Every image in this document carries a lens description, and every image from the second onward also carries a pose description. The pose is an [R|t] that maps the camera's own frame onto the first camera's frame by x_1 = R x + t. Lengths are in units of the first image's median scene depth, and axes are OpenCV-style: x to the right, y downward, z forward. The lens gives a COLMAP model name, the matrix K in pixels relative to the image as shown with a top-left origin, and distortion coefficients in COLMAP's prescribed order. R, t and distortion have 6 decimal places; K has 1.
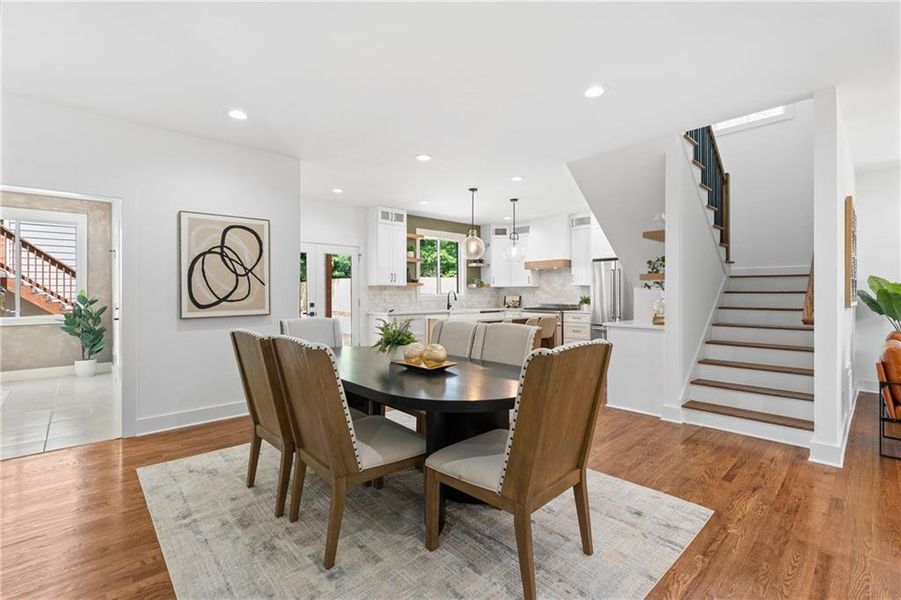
lens RADIAL K [[402.7, 0, 443.9], [0, 402.7, 291.1], [0, 0, 1]] dist [-0.004859, 0.001746]
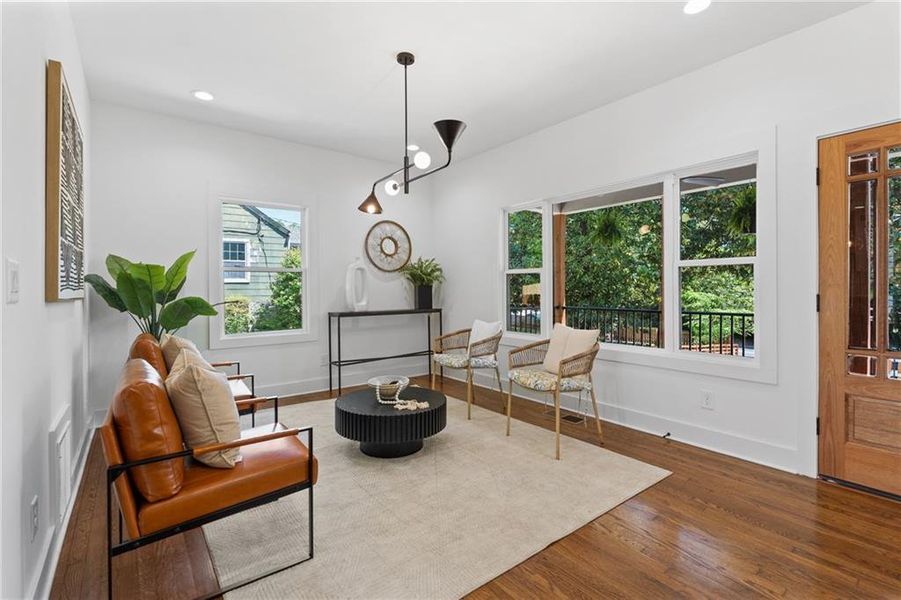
lens RADIAL K [[402.7, 0, 449.2], [0, 402.7, 291.6], [0, 0, 1]] dist [-0.004859, 0.001746]
pose [[0.075336, -0.006267, 0.997139, 0.332083], [-0.000628, 0.999980, 0.006333, 0.014991], [-0.997158, -0.001103, 0.075331, 0.291990]]
